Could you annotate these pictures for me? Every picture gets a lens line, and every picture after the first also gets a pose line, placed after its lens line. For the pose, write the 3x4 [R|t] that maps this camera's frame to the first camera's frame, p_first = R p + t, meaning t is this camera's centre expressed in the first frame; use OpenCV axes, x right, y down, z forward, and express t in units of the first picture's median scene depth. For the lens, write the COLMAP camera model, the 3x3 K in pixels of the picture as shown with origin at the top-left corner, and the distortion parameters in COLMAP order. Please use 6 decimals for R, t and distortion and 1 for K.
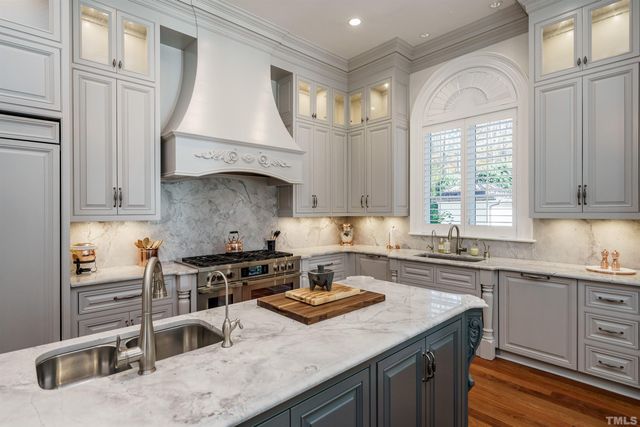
lens RADIAL K [[322.9, 0, 319.8], [0, 322.9, 213.6], [0, 0, 1]] dist [0.000024, -0.000080]
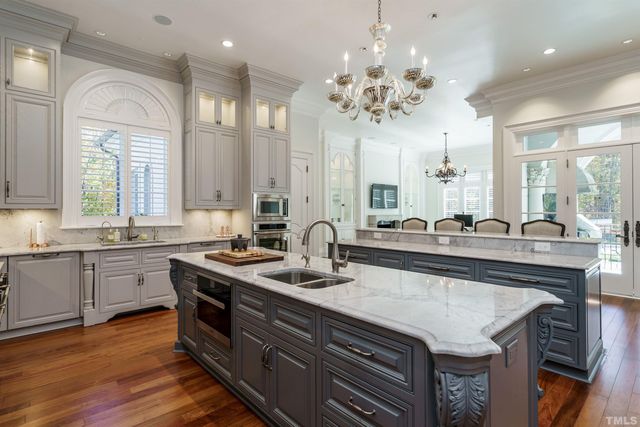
lens RADIAL K [[322.9, 0, 319.8], [0, 322.9, 210.0], [0, 0, 1]] dist [0.000024, -0.000080]
pose [[0.015690, 0.003083, 0.999872, -0.738135], [0.008498, 0.999959, -0.003216, 0.023454], [-0.999841, 0.008547, 0.015663, 0.298911]]
